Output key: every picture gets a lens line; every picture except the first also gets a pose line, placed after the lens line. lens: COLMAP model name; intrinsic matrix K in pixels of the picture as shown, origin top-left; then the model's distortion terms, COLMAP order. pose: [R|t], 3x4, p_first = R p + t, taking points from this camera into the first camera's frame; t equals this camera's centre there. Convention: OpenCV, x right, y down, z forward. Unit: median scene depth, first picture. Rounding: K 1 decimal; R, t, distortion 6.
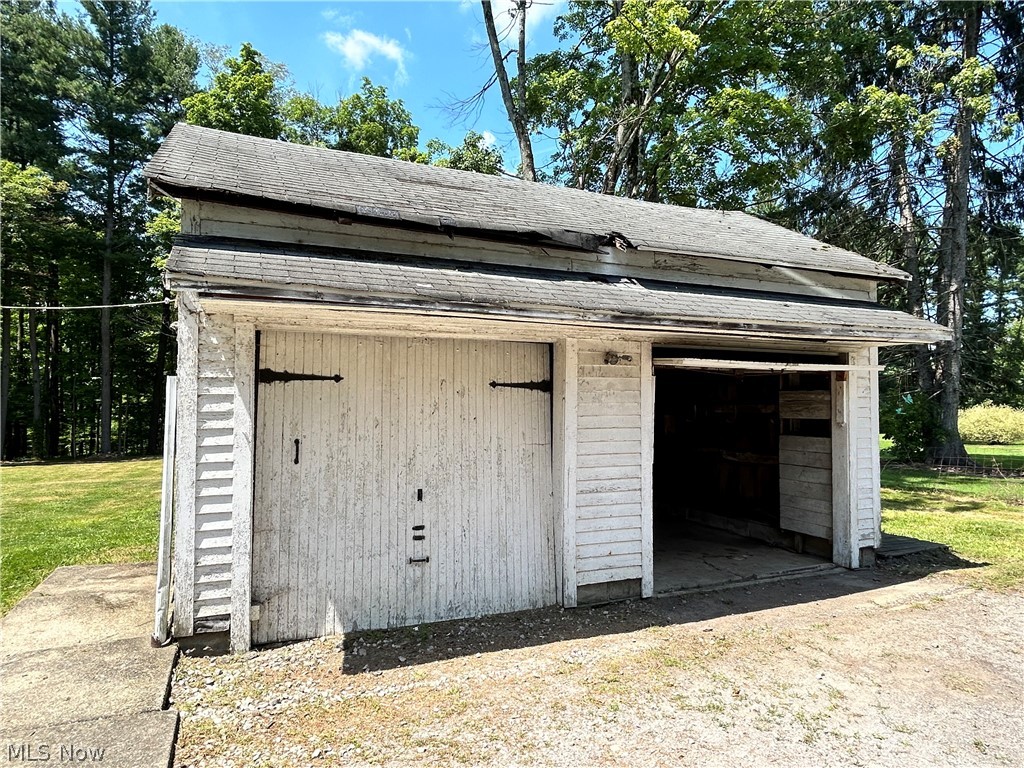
lens RADIAL K [[612.2, 0, 512.0], [0, 612.2, 384.0], [0, 0, 1]] dist [0.004025, 0.002693]
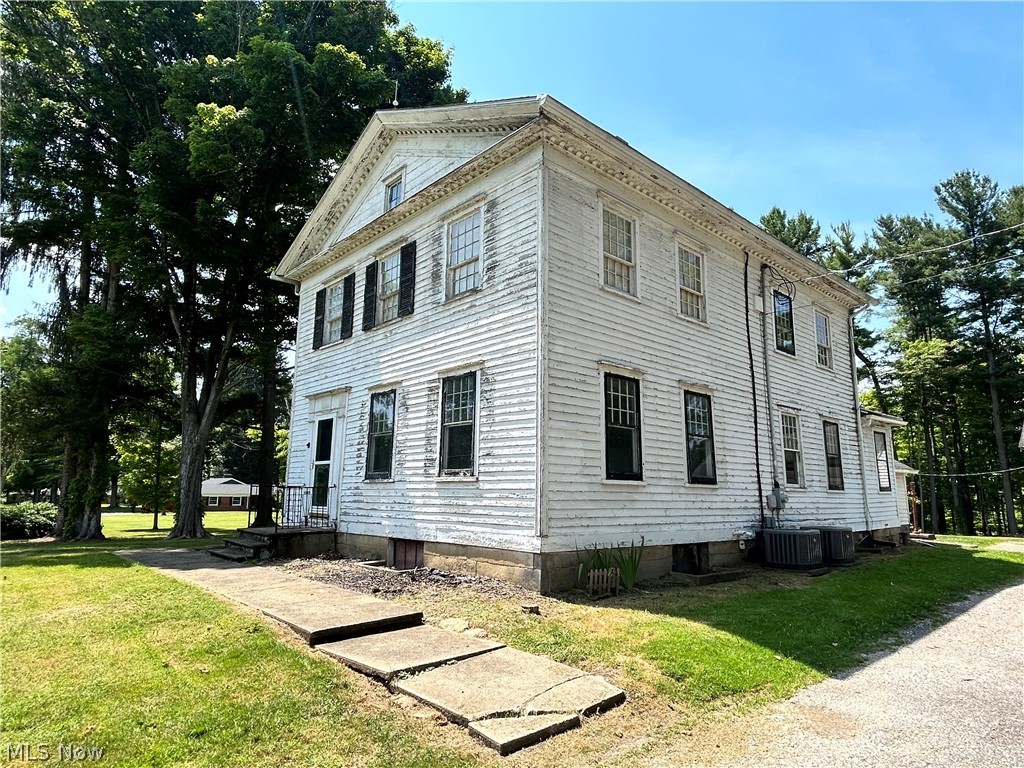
lens RADIAL K [[612.2, 0, 512.0], [0, 612.2, 384.0], [0, 0, 1]] dist [0.004025, 0.002693]
pose [[0.316561, -0.162228, -0.934597, 0.248568], [0.024795, 0.986345, -0.162812, -0.013242], [0.948248, 0.028366, 0.316261, -0.398007]]
